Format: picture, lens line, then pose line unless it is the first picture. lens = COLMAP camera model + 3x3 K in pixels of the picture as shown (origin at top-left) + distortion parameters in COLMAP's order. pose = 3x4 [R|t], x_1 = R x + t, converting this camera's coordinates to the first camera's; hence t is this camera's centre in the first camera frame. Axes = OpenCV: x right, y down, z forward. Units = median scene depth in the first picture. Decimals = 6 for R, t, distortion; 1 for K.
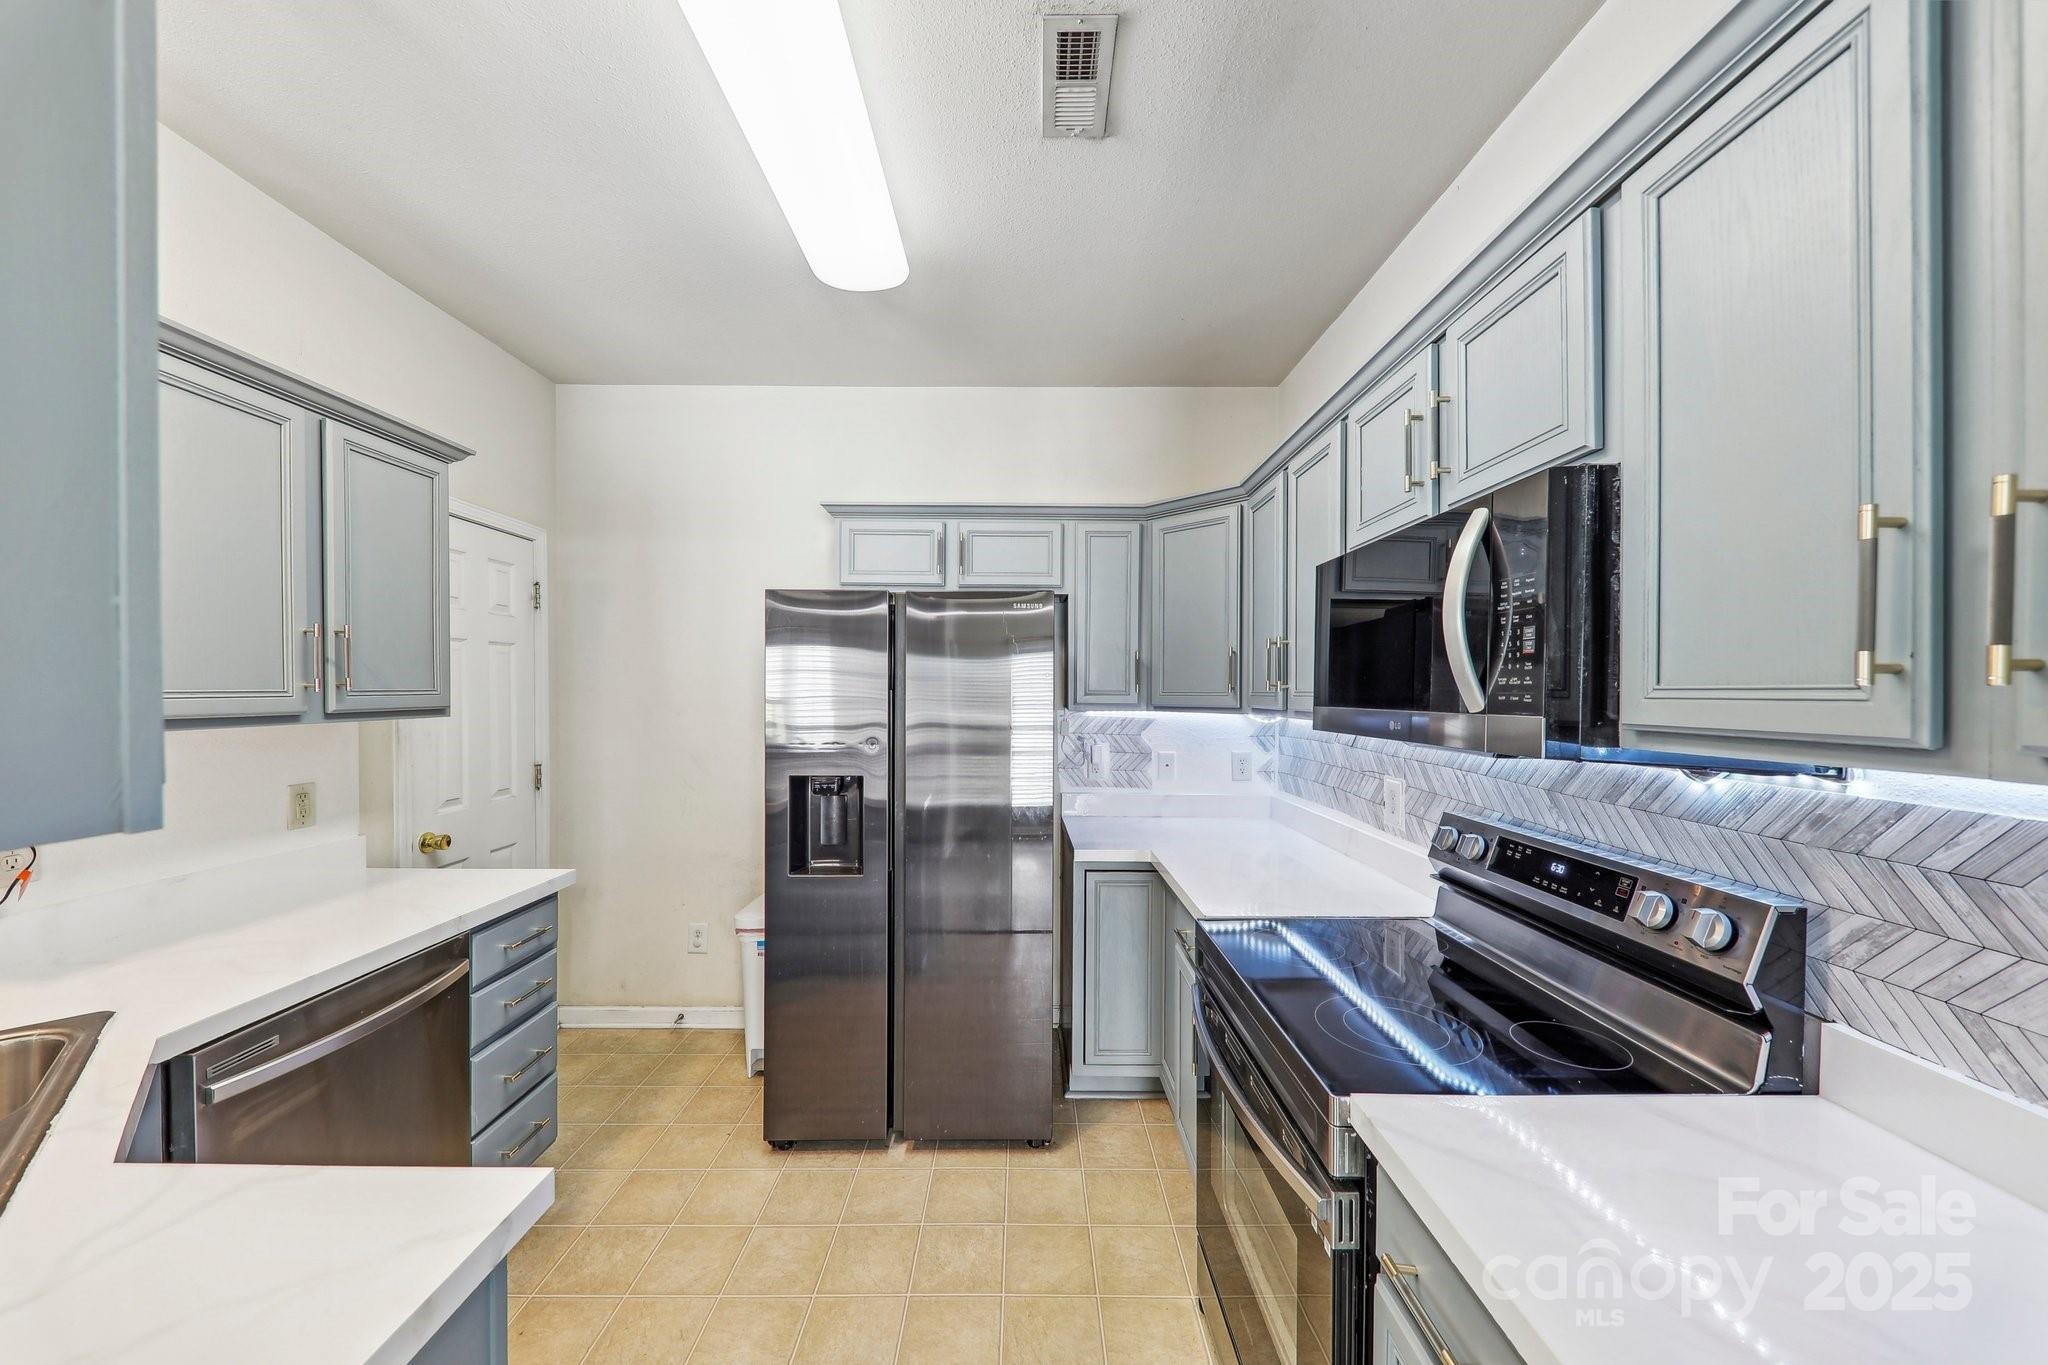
lens RADIAL K [[700.8, 0, 1019.7], [0, 700.8, 680.6], [0, 0, 1]] dist [0.012902, -0.007595]
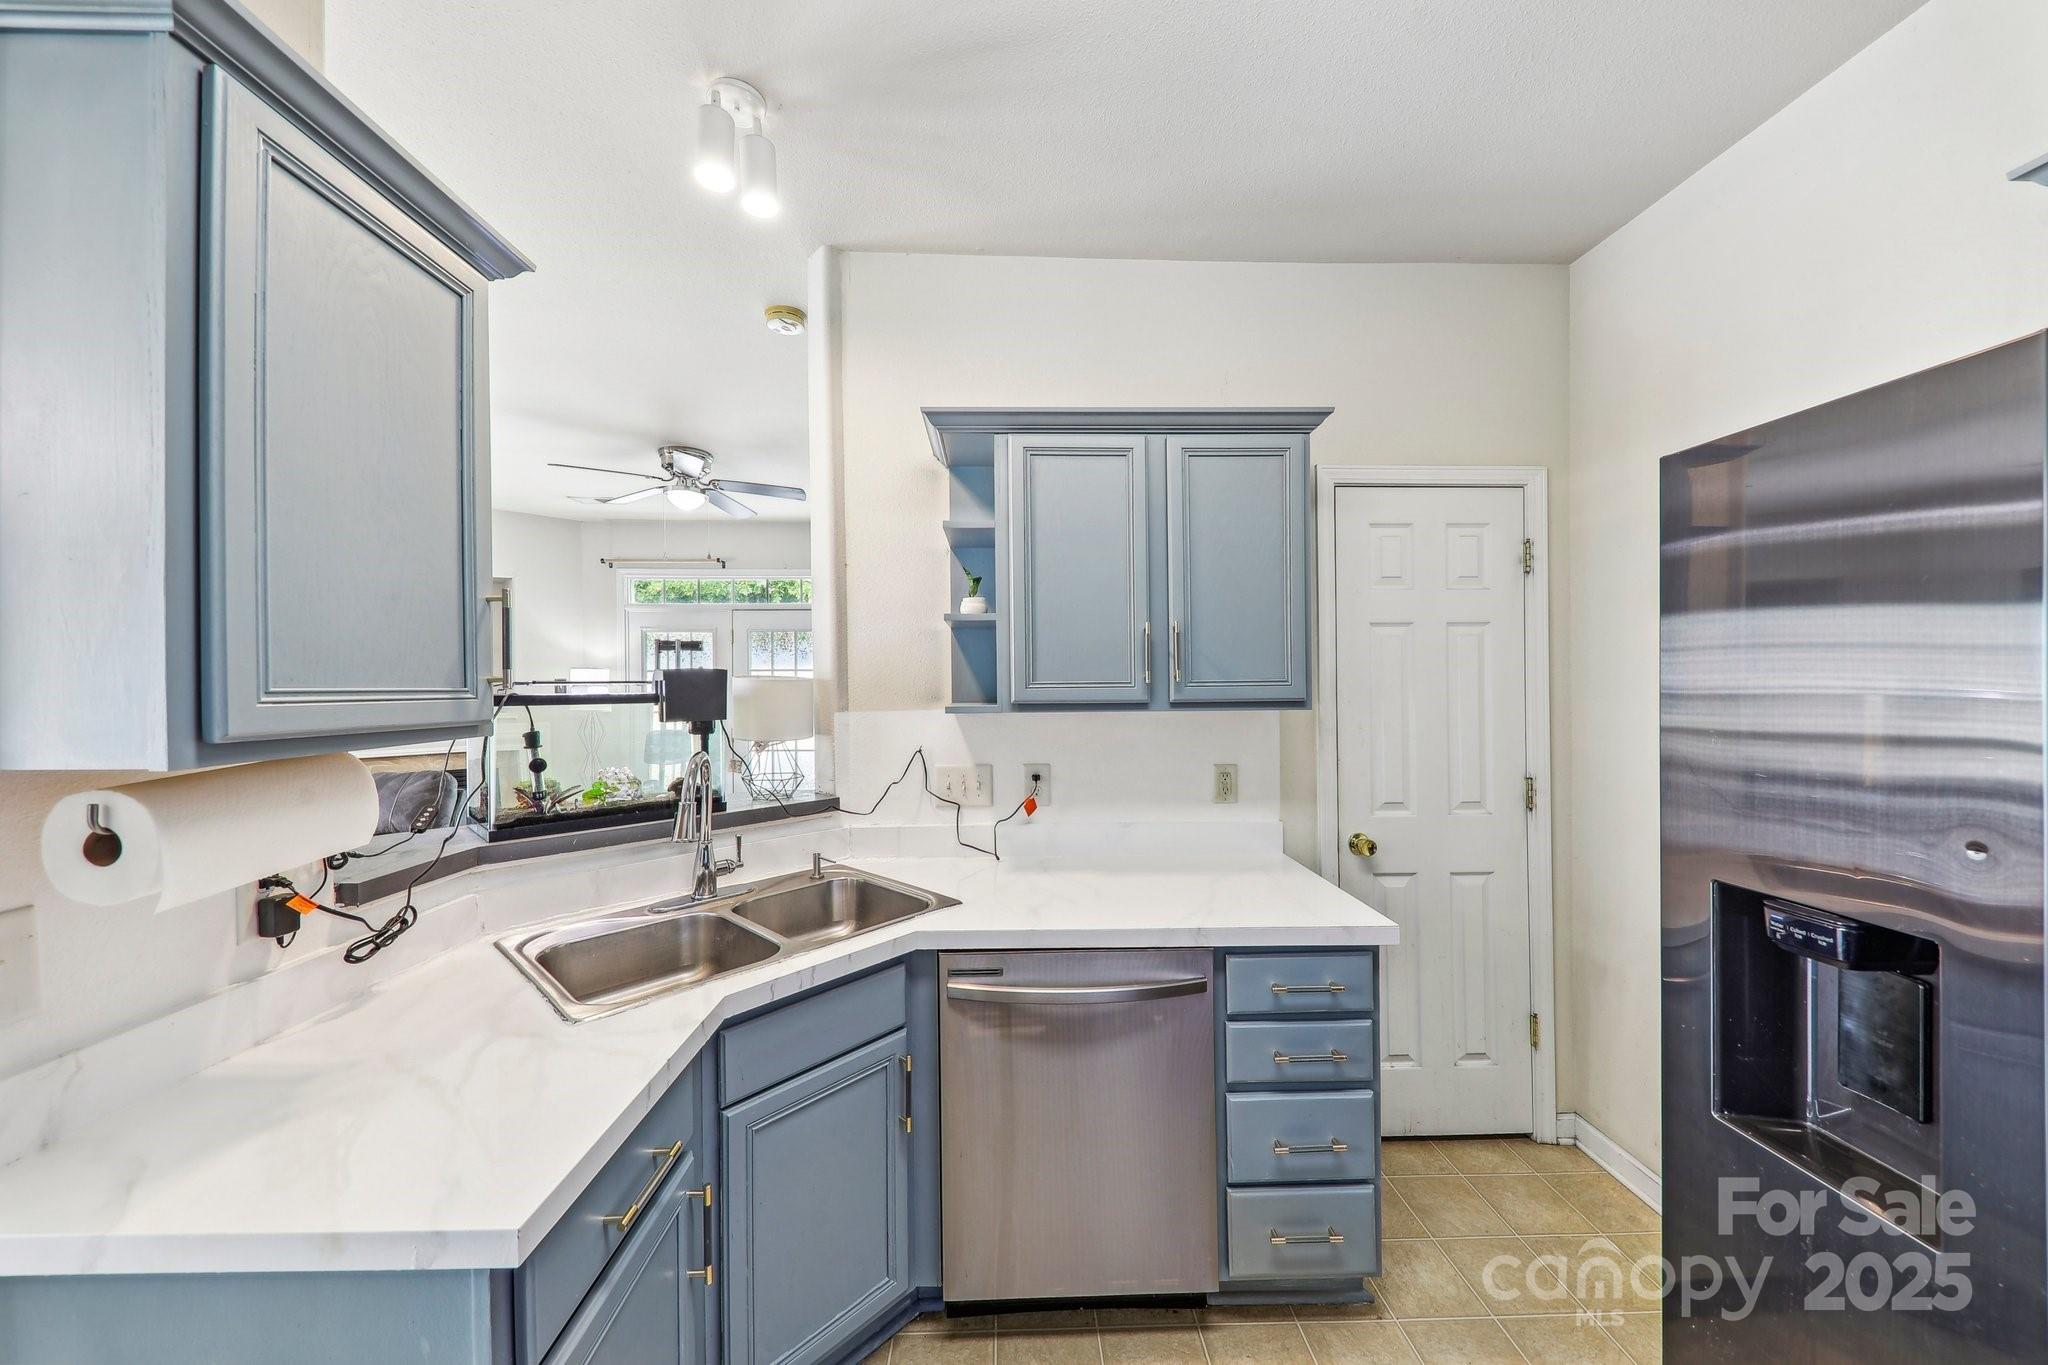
lens RADIAL K [[700.8, 0, 1019.7], [0, 700.8, 680.6], [0, 0, 1]] dist [0.012902, -0.007595]
pose [[0.025835, -0.004113, -0.999658, 0.093198], [0.017155, 0.999846, -0.003670, 0.010588], [0.999519, -0.017055, 0.025901, 0.623314]]
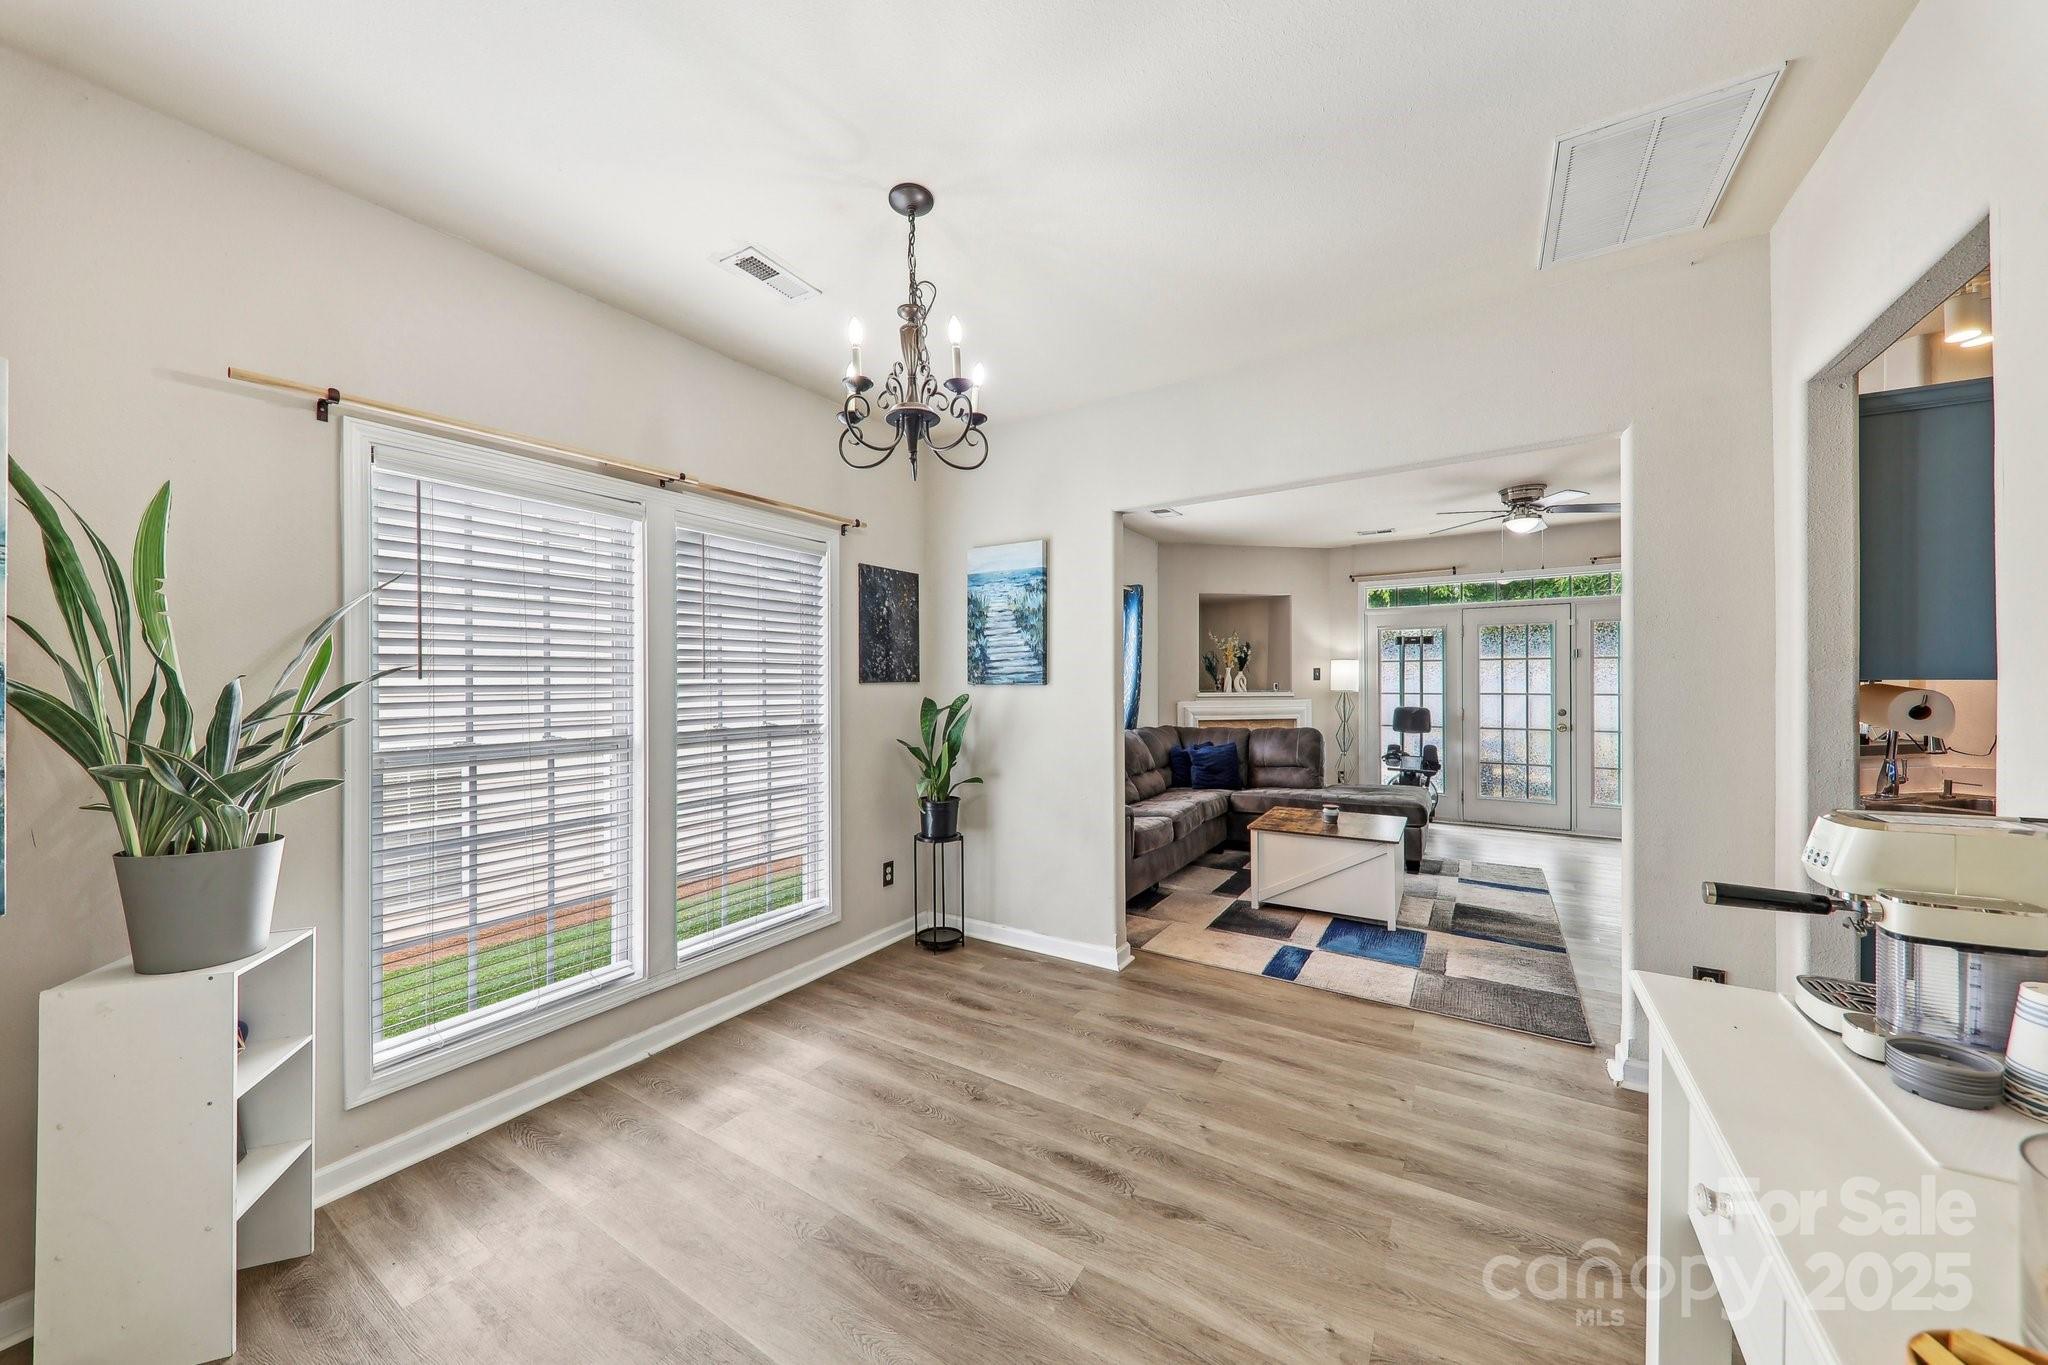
lens RADIAL K [[711.3, 0, 1025.7], [0, 711.3, 684.3], [0, 0, 1]] dist [0.011389, -0.000079]
pose [[-0.541761, 0.005450, -0.840515, 1.262908], [0.016039, 0.999864, -0.003854, 0.037079], [0.840380, -0.015569, -0.541774, -0.403352]]
